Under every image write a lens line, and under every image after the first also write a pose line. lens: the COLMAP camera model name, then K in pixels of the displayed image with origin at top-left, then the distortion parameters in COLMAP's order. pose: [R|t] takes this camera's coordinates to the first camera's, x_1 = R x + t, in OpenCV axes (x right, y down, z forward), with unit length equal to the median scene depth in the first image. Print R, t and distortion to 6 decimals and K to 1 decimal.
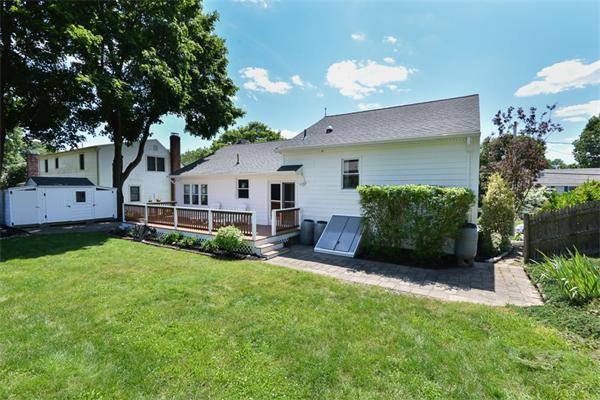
lens RADIAL K [[278.7, 0, 299.0], [0, 278.7, 195.8], [0, 0, 1]] dist [-0.007187, -0.001014]
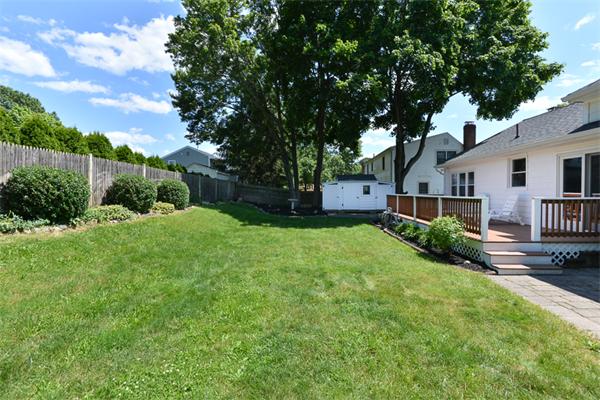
lens RADIAL K [[278.7, 0, 299.0], [0, 278.7, 195.8], [0, 0, 1]] dist [-0.007187, -0.001014]
pose [[0.480467, 0.009284, -0.876963, 0.135782], [-0.023991, 0.999709, -0.002560, 0.046335], [0.876684, 0.022269, 0.480550, 0.217676]]
